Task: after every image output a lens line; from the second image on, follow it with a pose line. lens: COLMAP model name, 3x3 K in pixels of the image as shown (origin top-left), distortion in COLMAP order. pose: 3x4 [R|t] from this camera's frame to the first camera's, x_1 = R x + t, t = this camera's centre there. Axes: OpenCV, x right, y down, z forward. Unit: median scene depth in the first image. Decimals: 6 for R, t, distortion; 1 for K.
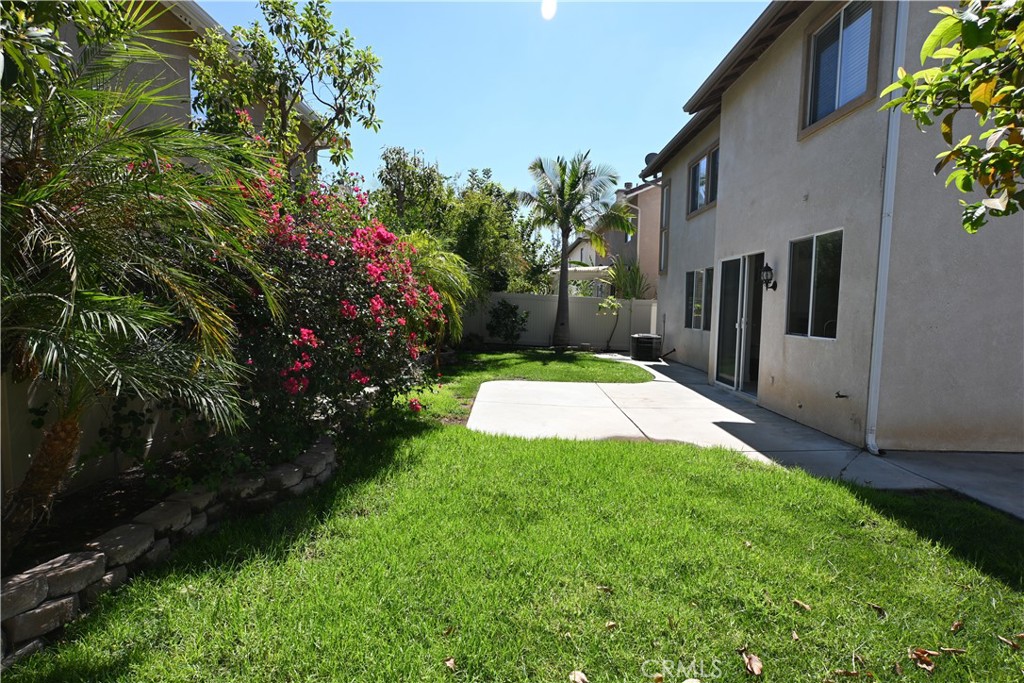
lens RADIAL K [[501.7, 0, 507.1], [0, 501.7, 346.8], [0, 0, 1]] dist [0.002472, 0.000468]
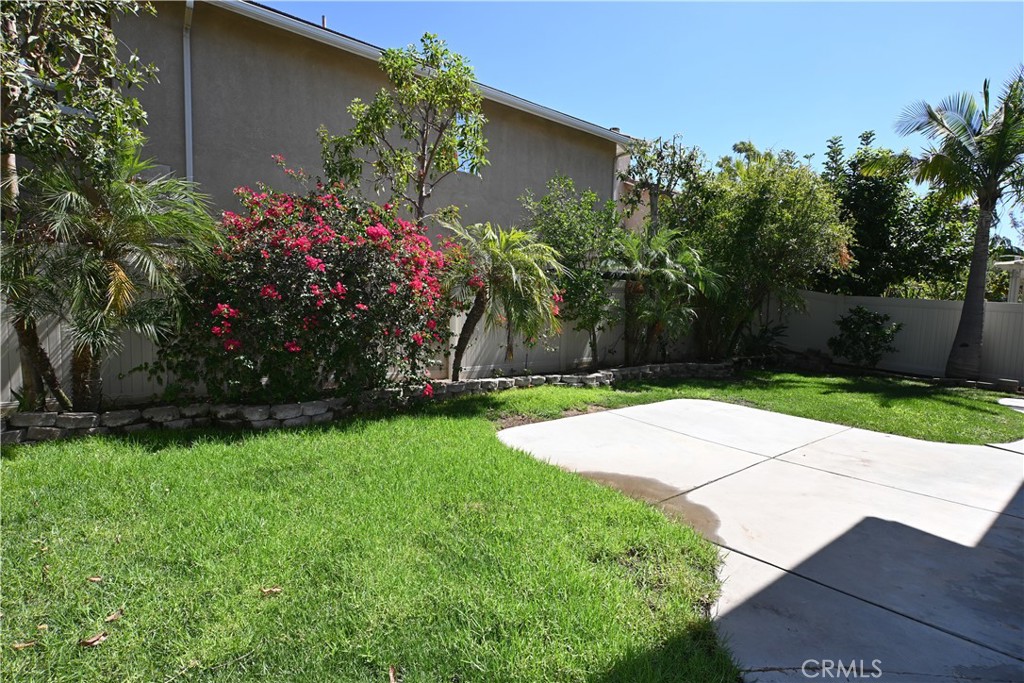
lens RADIAL K [[501.7, 0, 512.3], [0, 501.7, 343.4], [0, 0, 1]] dist [0.002472, 0.000468]
pose [[0.639040, 0.068492, -0.766118, 0.291666], [-0.090865, 0.995775, 0.013230, -0.004127], [0.763788, 0.061158, 0.642563, 0.177582]]
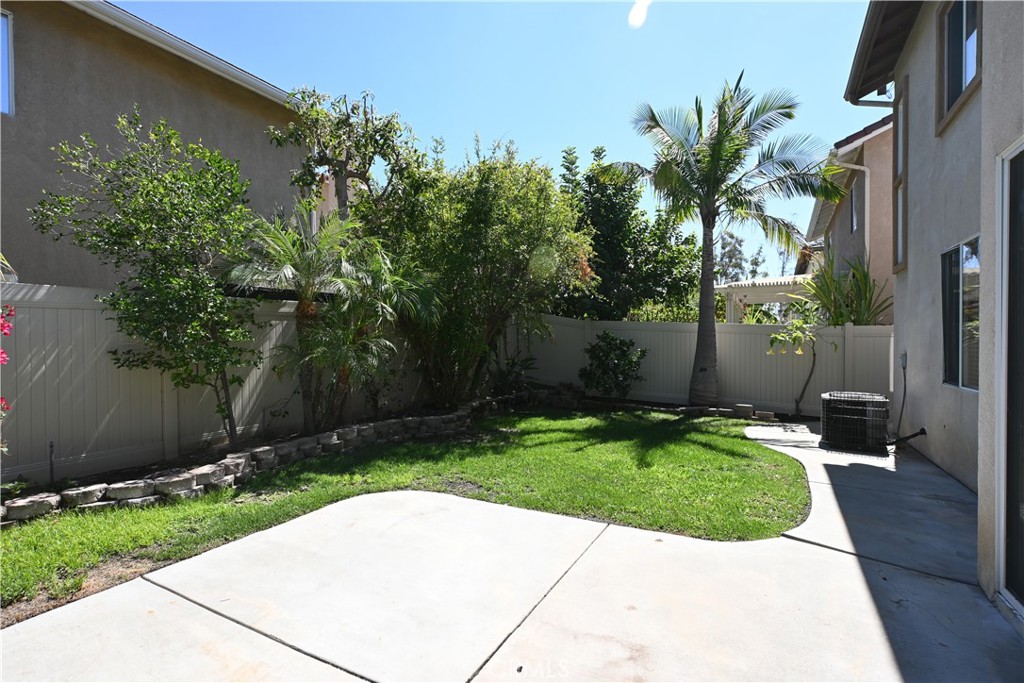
lens RADIAL K [[501.7, 0, 507.2], [0, 501.7, 344.8], [0, 0, 1]] dist [0.002472, 0.000468]
pose [[0.891081, -0.013699, -0.453637, 0.216954], [-0.023734, 0.996770, -0.076721, -0.028908], [0.453223, 0.079132, 0.887878, 0.450042]]
